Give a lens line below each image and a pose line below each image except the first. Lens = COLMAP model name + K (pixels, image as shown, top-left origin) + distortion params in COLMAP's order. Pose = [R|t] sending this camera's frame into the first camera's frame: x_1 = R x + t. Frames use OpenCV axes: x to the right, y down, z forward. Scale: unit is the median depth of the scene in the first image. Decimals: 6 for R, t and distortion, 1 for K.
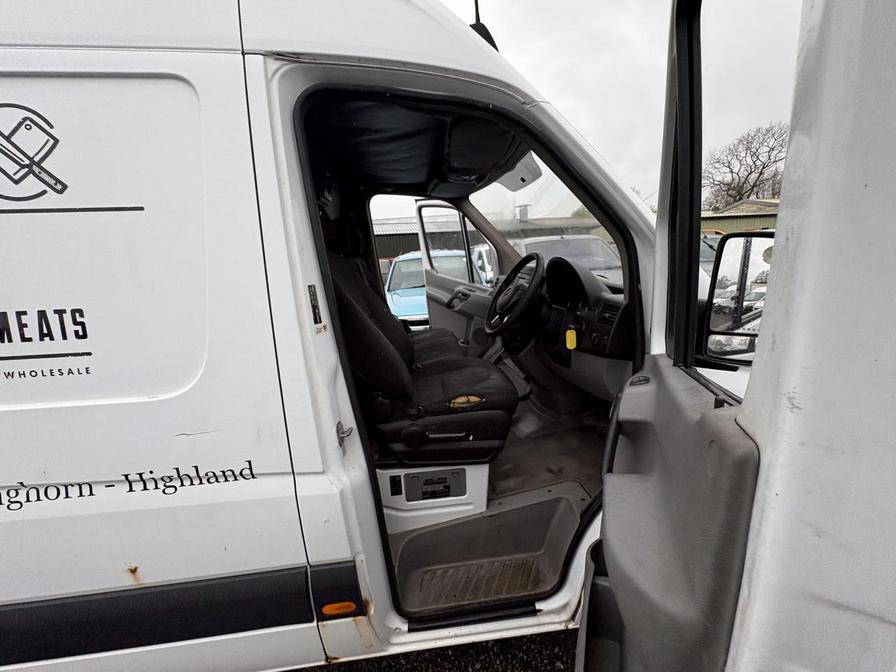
lens RADIAL K [[355.4, 0, 449.4], [0, 355.4, 338.7], [0, 0, 1]] dist [0.003789, -0.001234]
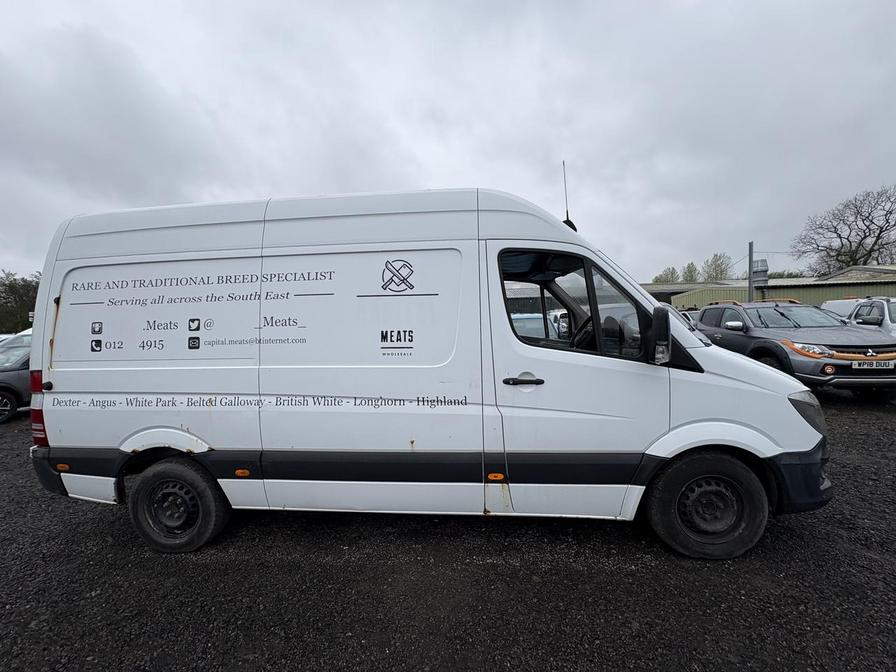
lens RADIAL K [[355.4, 0, 449.5], [0, 355.4, 337.2], [0, 0, 1]] dist [0.003789, -0.001234]
pose [[0.980087, 0.030270, -0.196249, -0.188032], [-0.064612, 0.983144, -0.171038, 0.321004], [0.187763, 0.180312, 0.965522, -1.202733]]
